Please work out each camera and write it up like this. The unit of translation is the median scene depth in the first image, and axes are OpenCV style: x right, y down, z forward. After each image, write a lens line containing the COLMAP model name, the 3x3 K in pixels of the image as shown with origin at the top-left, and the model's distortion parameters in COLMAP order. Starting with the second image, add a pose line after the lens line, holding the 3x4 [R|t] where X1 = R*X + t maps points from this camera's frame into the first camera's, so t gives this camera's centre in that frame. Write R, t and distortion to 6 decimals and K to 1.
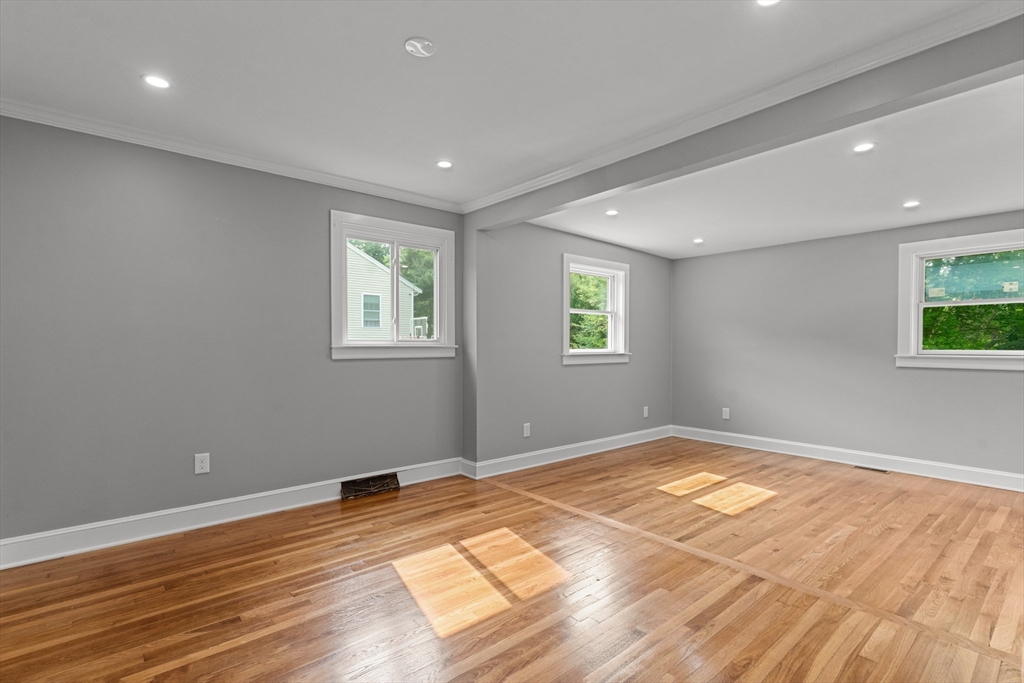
lens RADIAL K [[490.1, 0, 512.0], [0, 490.1, 341.5], [0, 0, 1]] dist [0.001658, 0.000262]
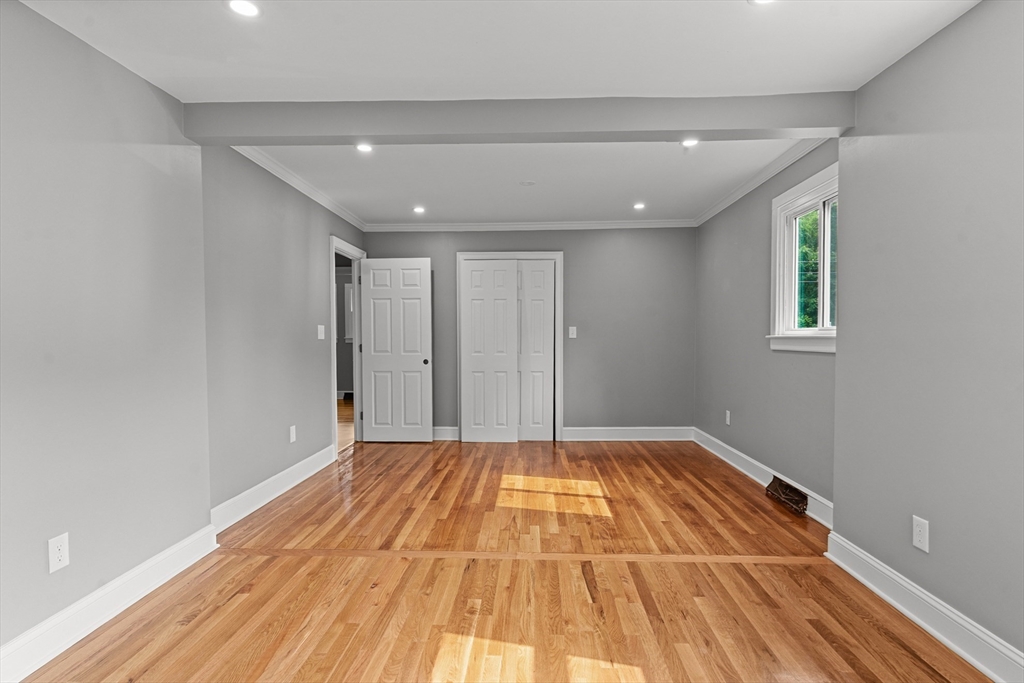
lens RADIAL K [[504.1, 0, 512.0], [0, 504.1, 349.9], [0, 0, 1]] dist [0.000431, -0.000392]
pose [[-0.685383, 0.019225, -0.727929, 0.952738], [0.006829, 0.999777, 0.019975, 0.015812], [0.728151, 0.008720, -0.685361, 1.684789]]
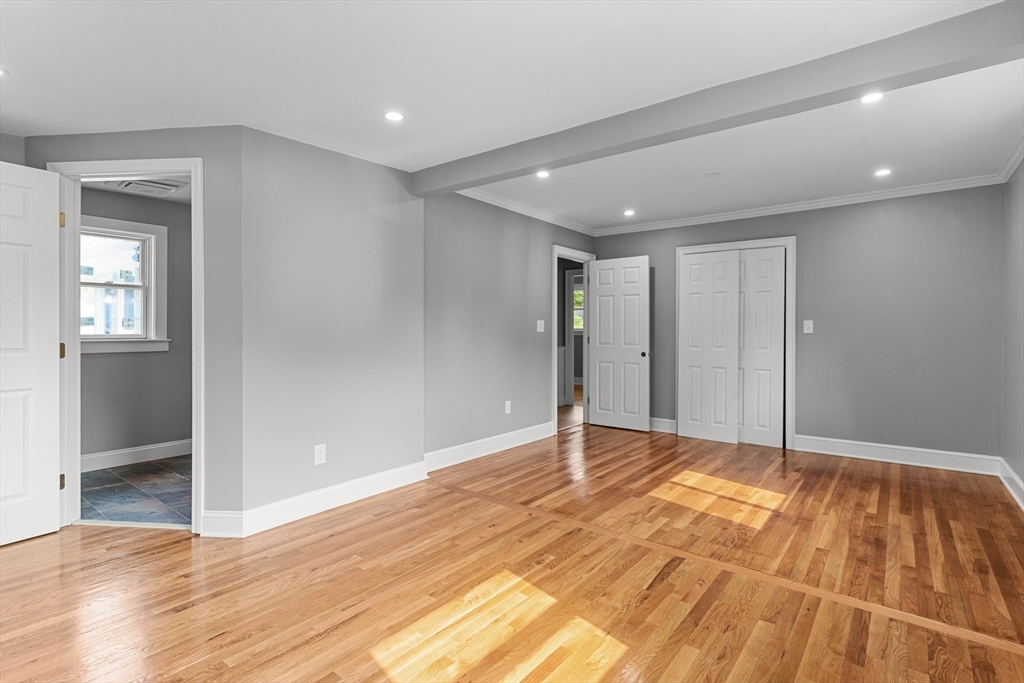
lens RADIAL K [[495.3, 0, 509.5], [0, 495.3, 329.4], [0, 0, 1]] dist [0.000815, -0.000514]
pose [[-0.982718, -0.006222, -0.185005, 0.675134], [-0.004654, 0.999949, -0.008909, 0.017076], [0.185051, -0.007894, -0.982697, 1.976921]]
